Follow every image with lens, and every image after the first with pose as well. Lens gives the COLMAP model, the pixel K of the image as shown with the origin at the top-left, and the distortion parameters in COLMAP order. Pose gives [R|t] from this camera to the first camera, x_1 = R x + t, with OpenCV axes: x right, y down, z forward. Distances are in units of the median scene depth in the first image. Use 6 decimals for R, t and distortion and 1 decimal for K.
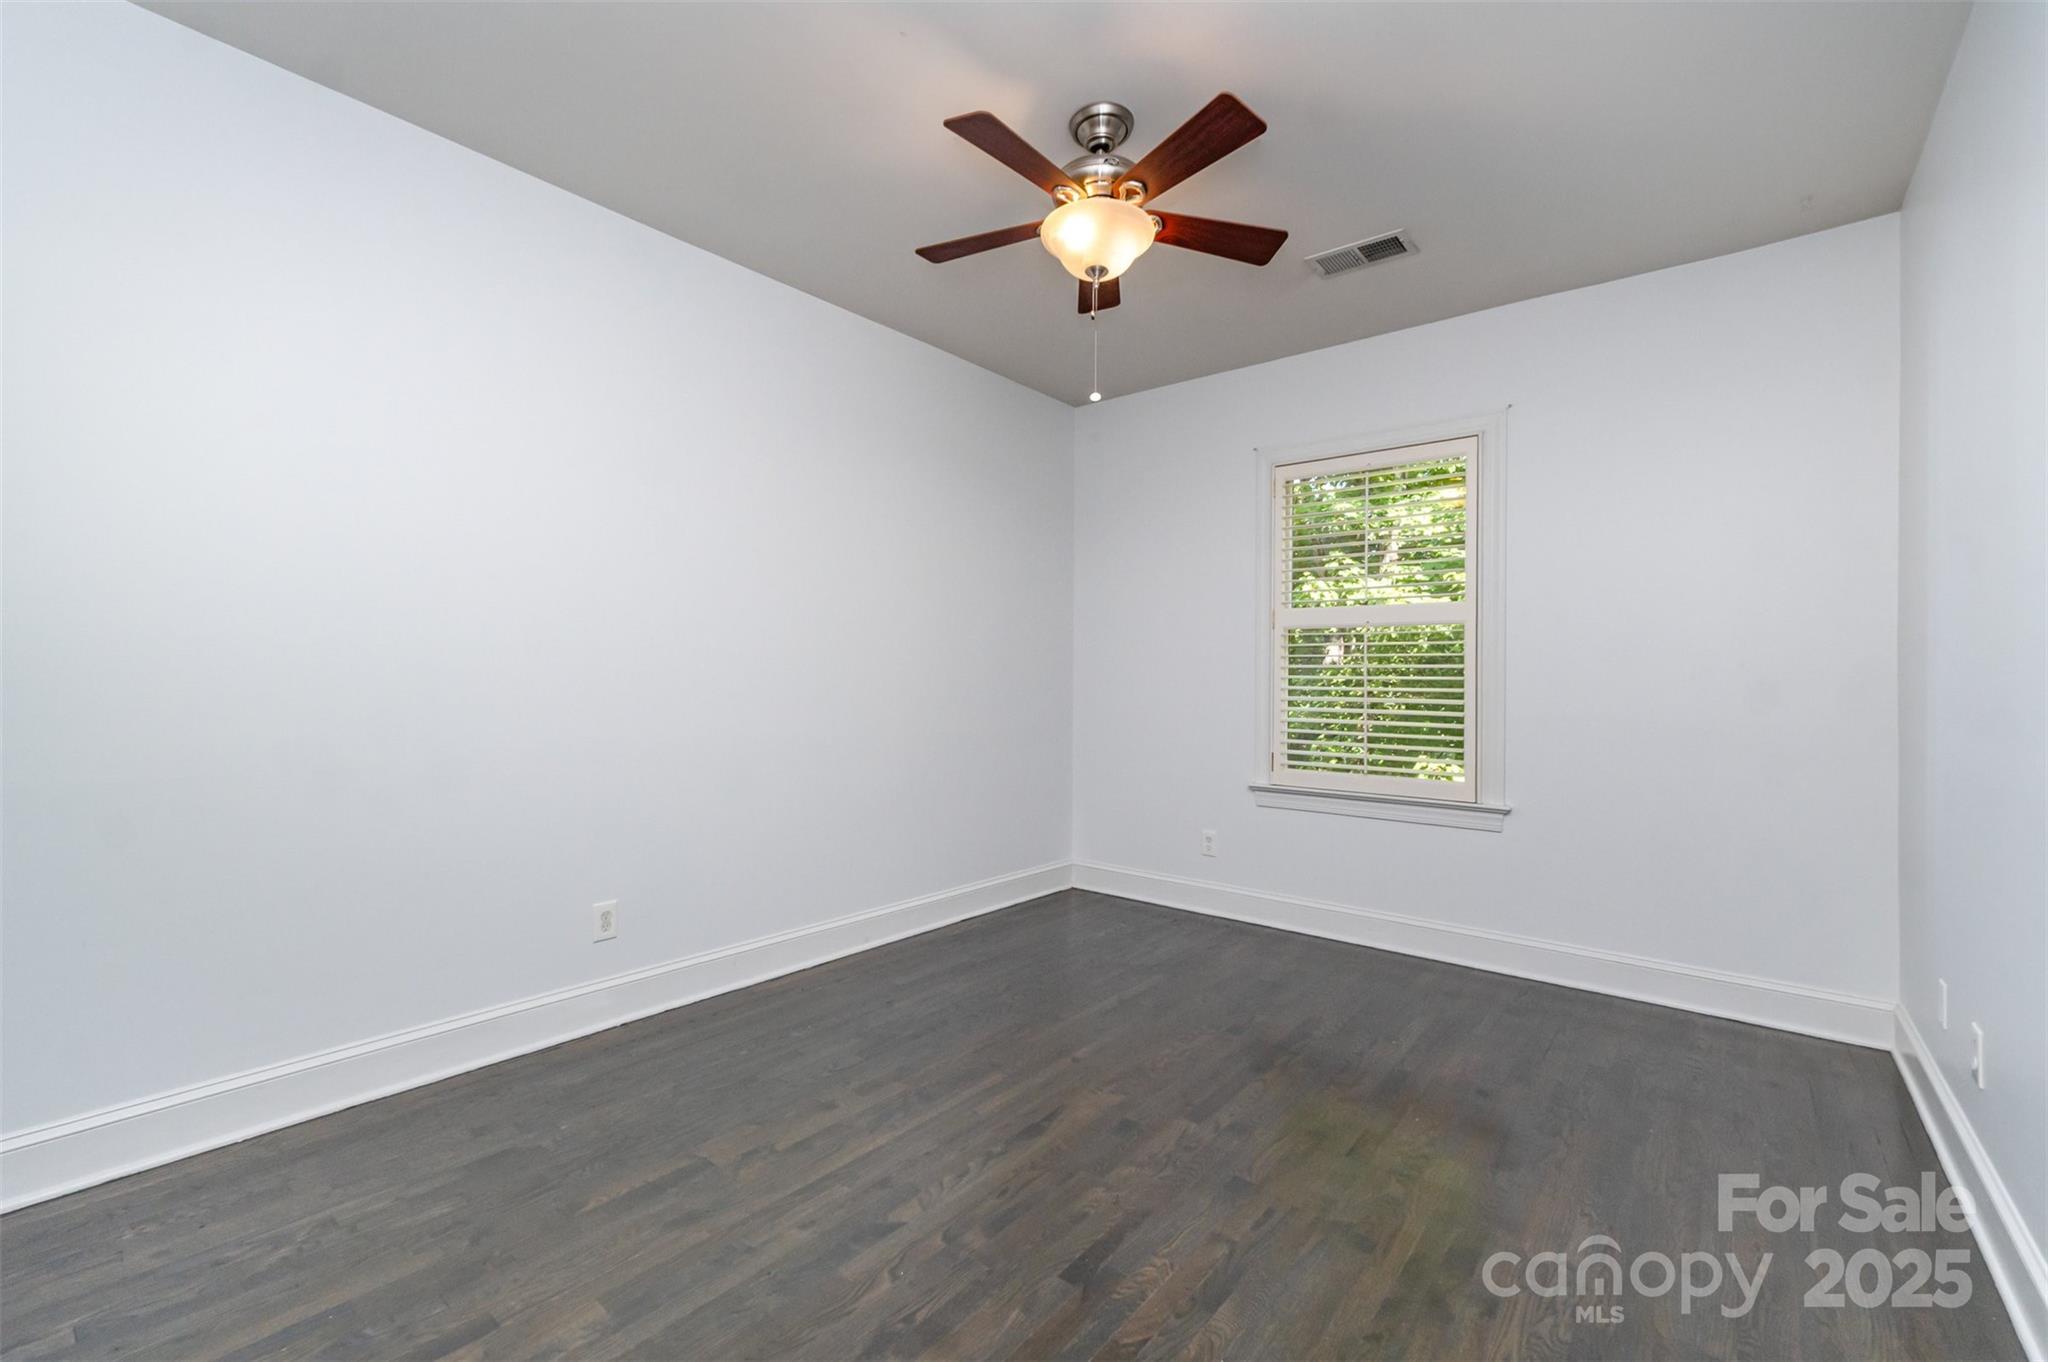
lens RADIAL K [[864.5, 0, 1017.5], [0, 864.5, 691.7], [0, 0, 1]] dist [0.003976, 0.000886]
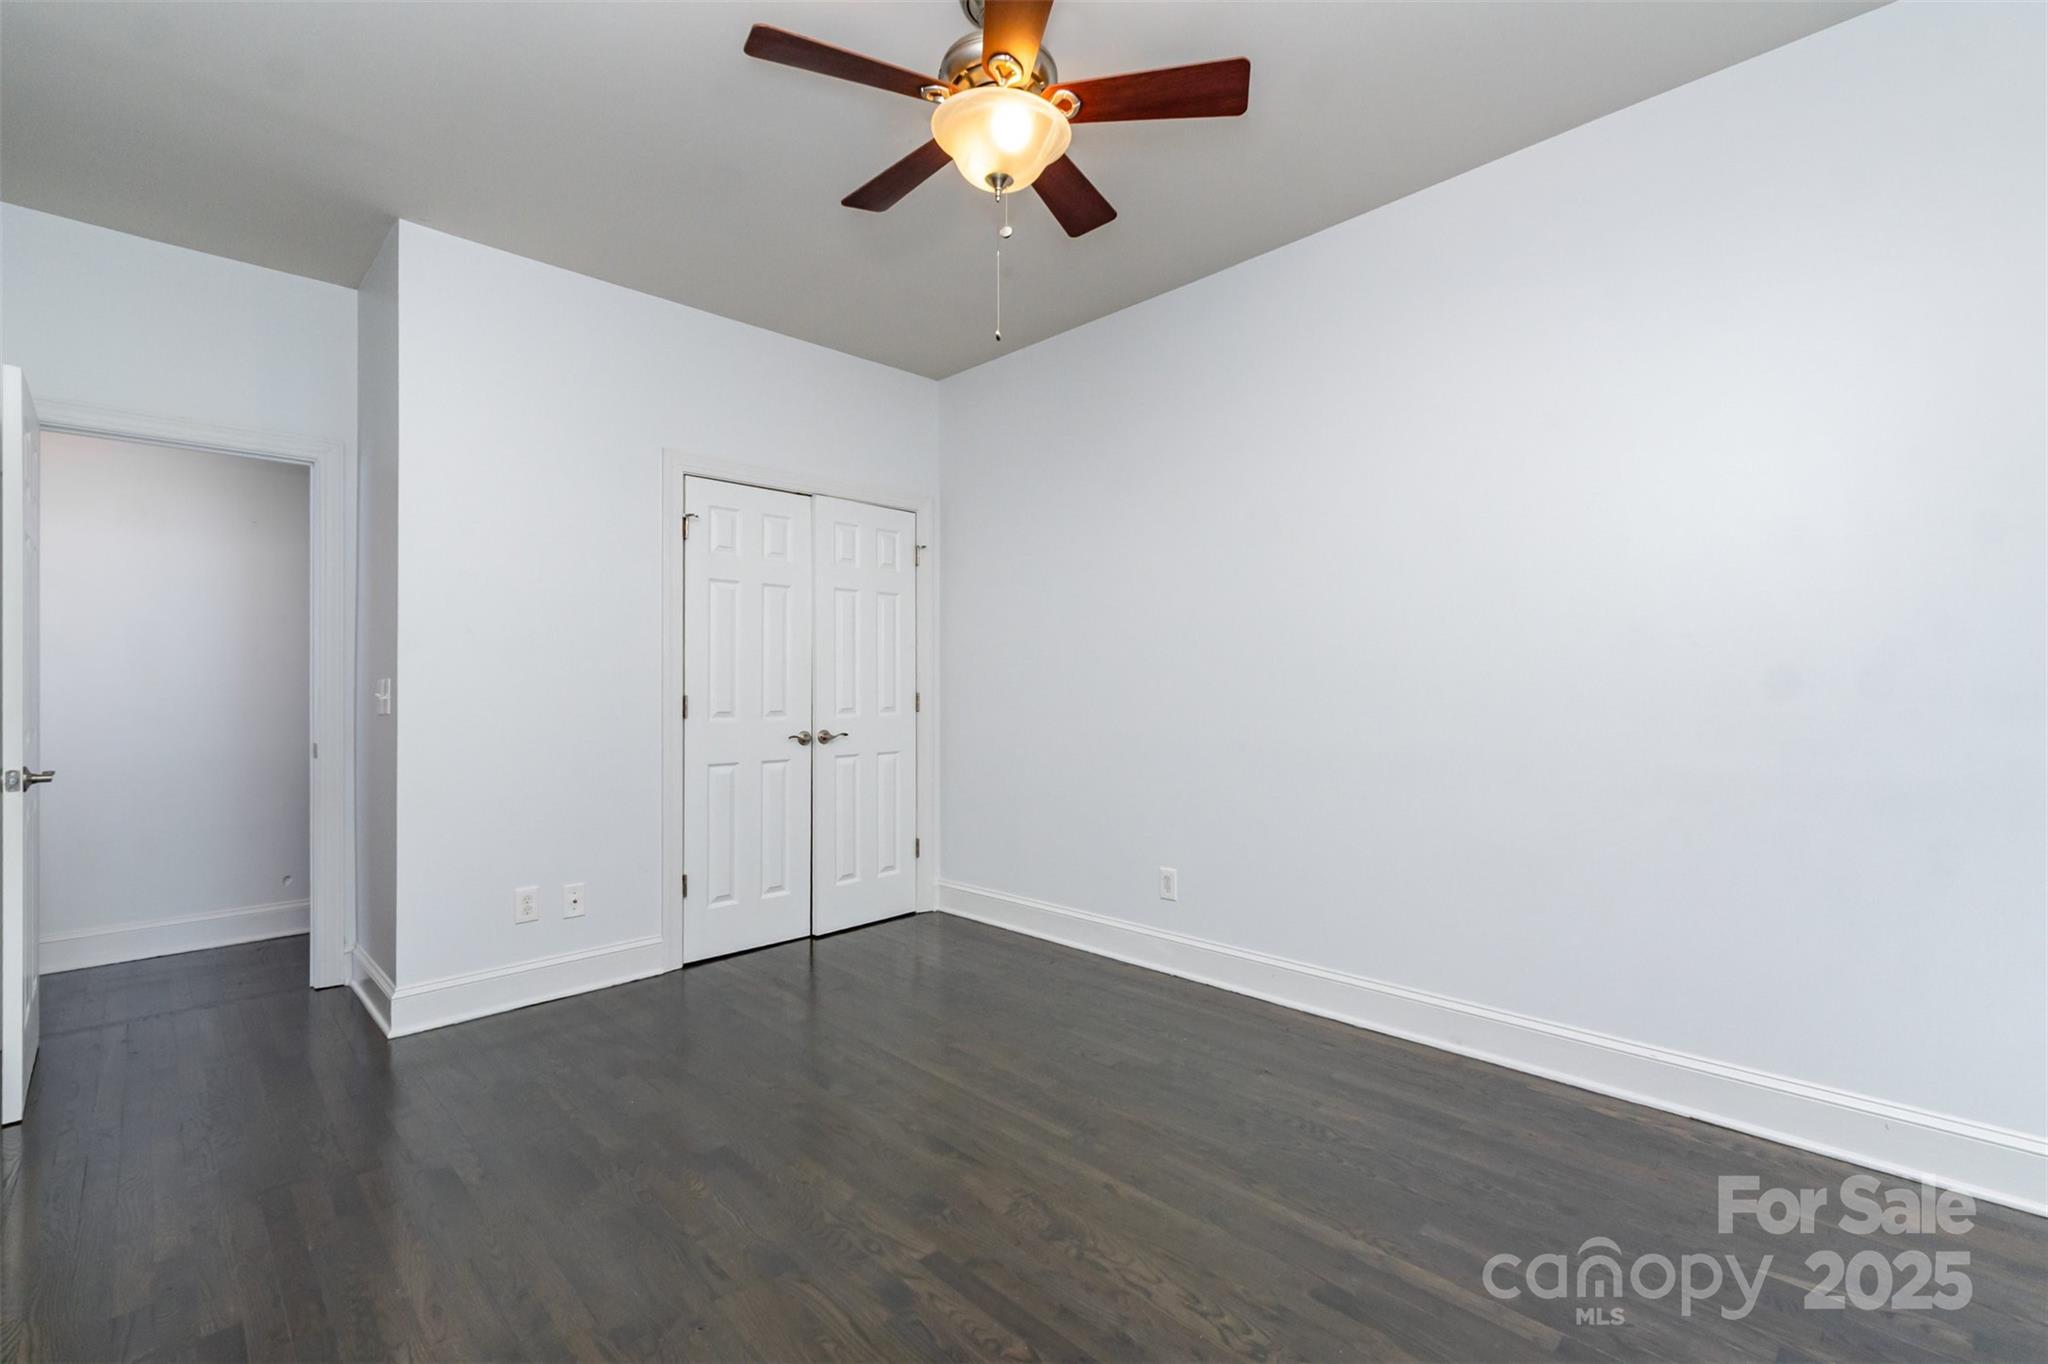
lens RADIAL K [[864.5, 0, 1017.5], [0, 864.5, 692.7], [0, 0, 1]] dist [0.003976, 0.000886]
pose [[-0.092928, 0.003015, -0.995668, 0.889975], [-0.003772, 0.999987, 0.003380, -0.009049], [0.995666, 0.004070, -0.092916, 1.063807]]
